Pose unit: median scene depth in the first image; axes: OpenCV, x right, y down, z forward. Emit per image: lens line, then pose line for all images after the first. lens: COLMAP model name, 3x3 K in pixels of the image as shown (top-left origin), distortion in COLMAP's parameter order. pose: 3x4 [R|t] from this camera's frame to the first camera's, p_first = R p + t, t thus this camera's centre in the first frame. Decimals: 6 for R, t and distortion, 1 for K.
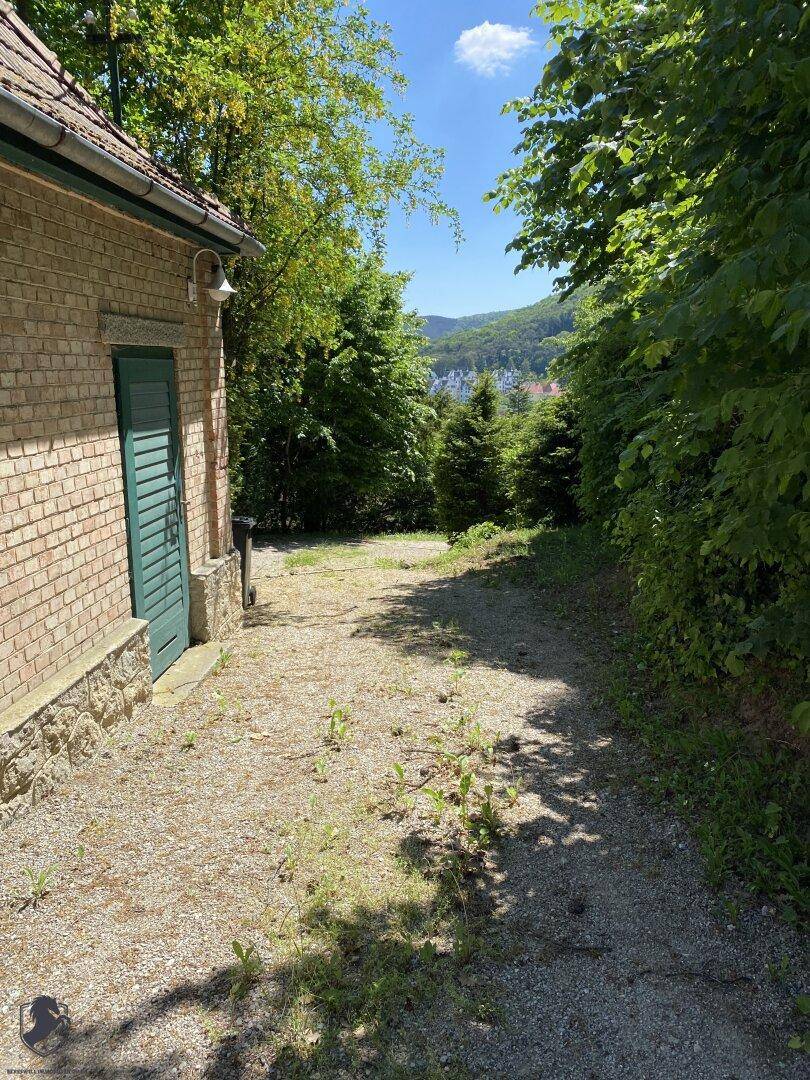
lens RADIAL K [[717.2, 0, 408.2], [0, 717.2, 537.5], [0, 0, 1]] dist [0.026855, -0.034465]
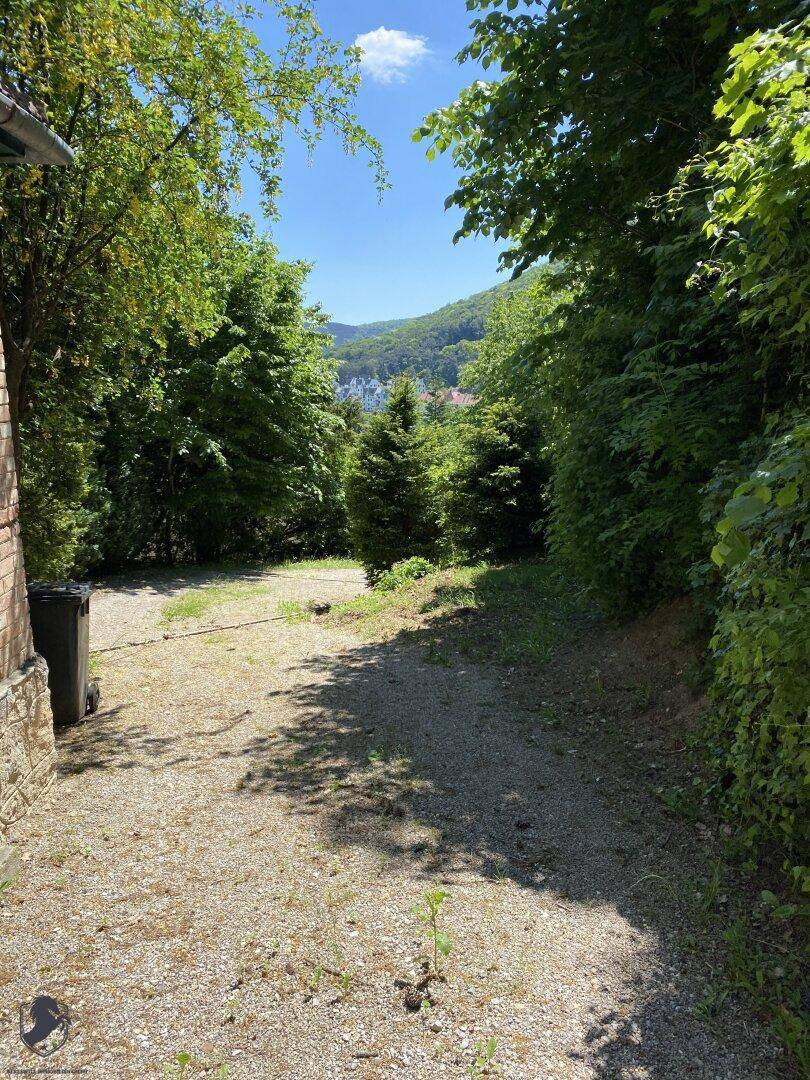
lens RADIAL K [[717.2, 0, 404.1], [0, 717.2, 542.7], [0, 0, 1]] dist [0.026855, -0.034465]
pose [[0.991831, -0.025071, 0.125071, -0.005469], [0.025538, 0.999672, -0.002133, -0.040591], [-0.124976, 0.005310, 0.992146, 0.211035]]
